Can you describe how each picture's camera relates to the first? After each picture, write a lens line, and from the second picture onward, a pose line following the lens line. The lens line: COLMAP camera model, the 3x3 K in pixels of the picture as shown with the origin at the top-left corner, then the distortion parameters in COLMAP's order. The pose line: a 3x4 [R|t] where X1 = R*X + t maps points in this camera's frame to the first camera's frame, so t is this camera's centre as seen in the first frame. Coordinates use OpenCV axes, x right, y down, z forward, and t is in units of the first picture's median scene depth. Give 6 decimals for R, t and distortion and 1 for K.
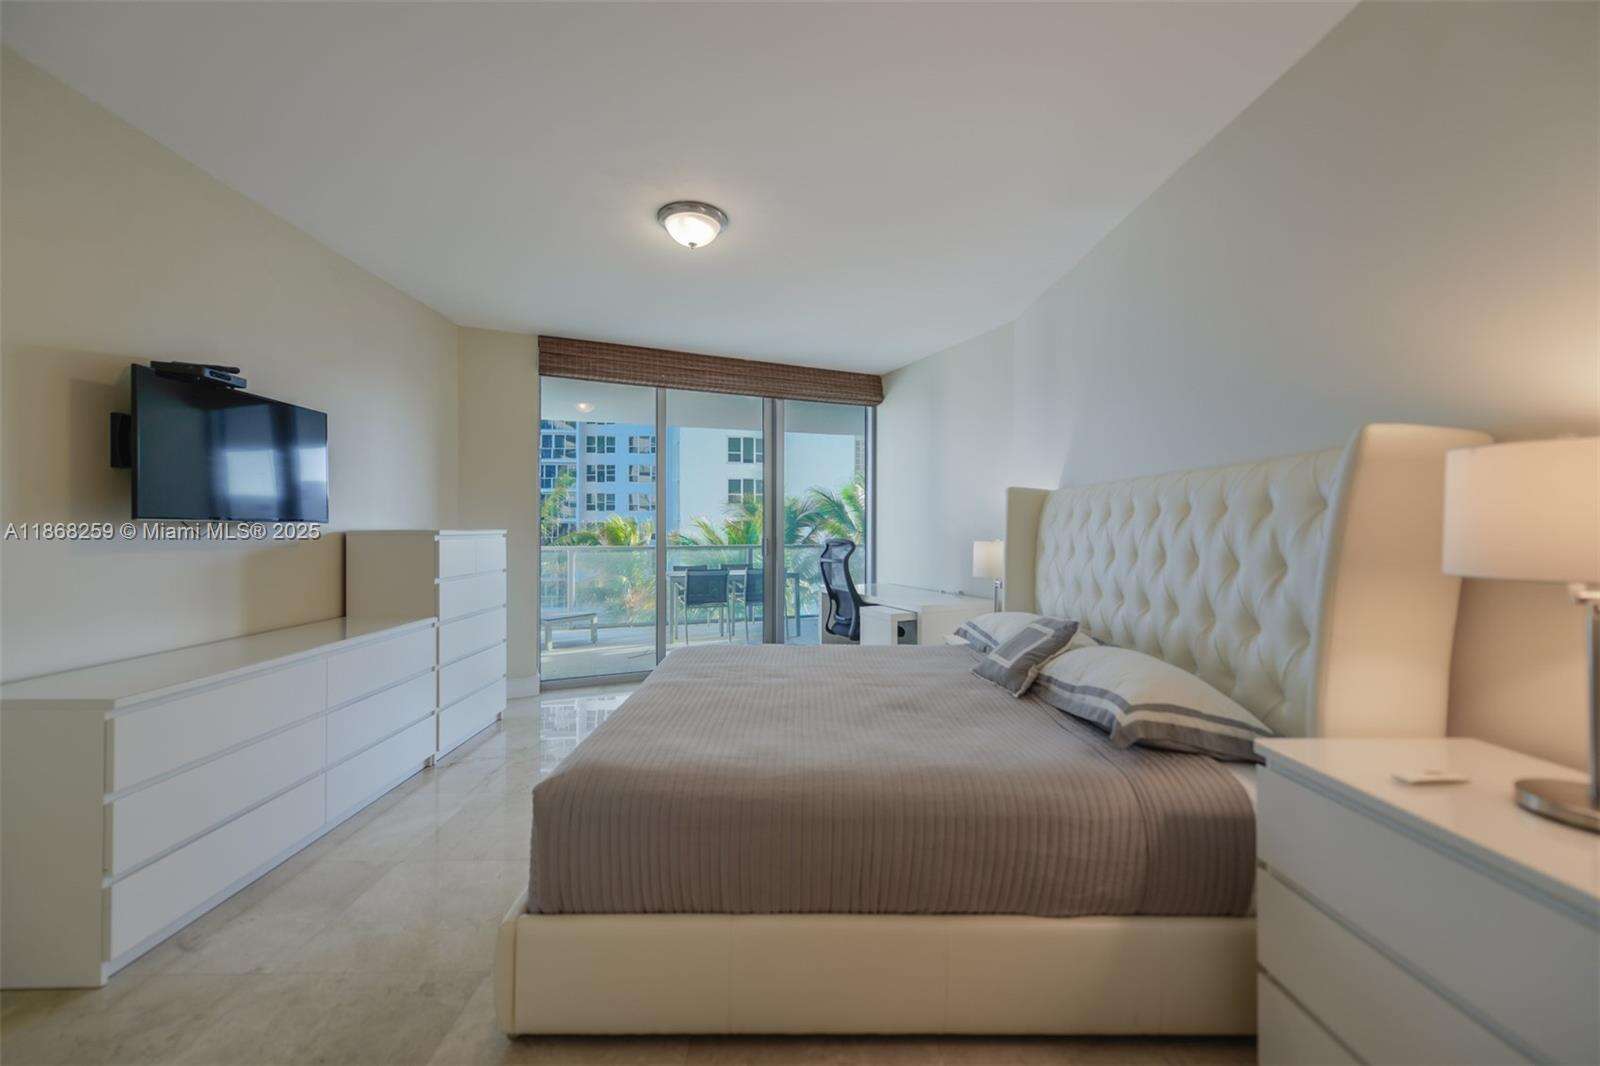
lens RADIAL K [[636.5, 0, 802.9], [0, 636.5, 531.1], [0, 0, 1]] dist [-0.002126, -0.001881]
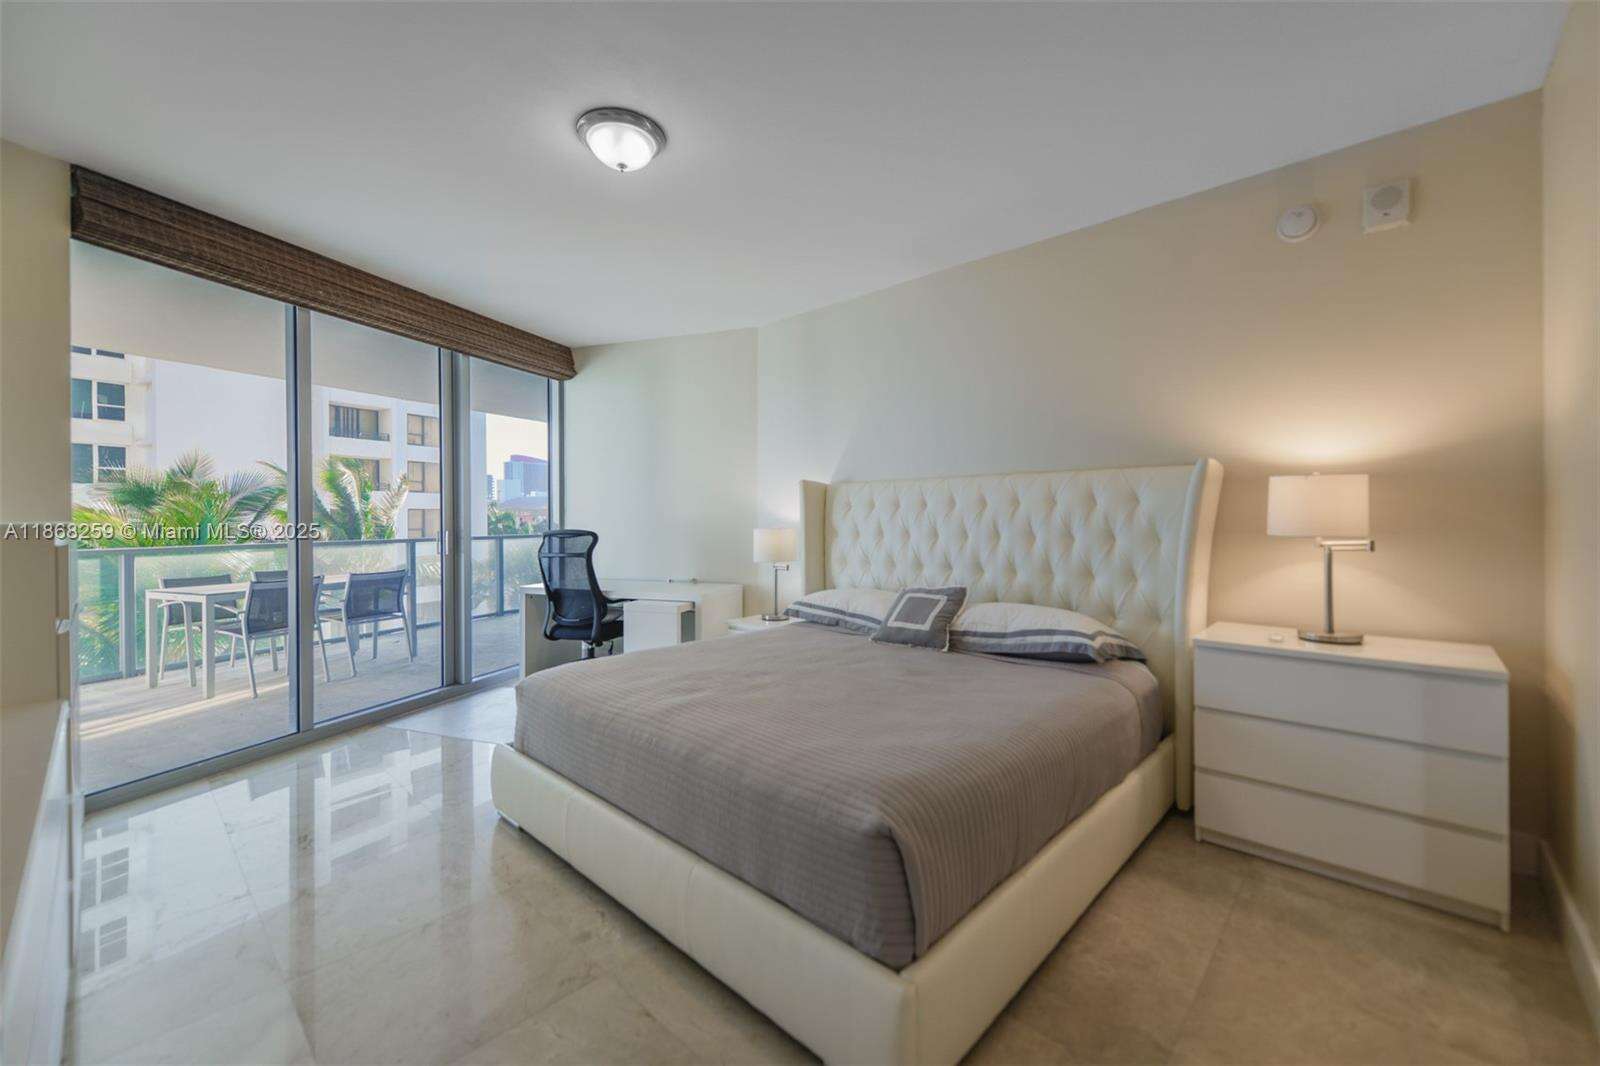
lens RADIAL K [[636.5, 0, 809.2], [0, 636.5, 522.6], [0, 0, 1]] dist [-0.002126, -0.001881]
pose [[0.684826, -0.010238, 0.728635, -0.367973], [0.008167, 0.999946, 0.006375, -0.000380], [-0.728661, 0.001585, 0.684873, 0.168454]]
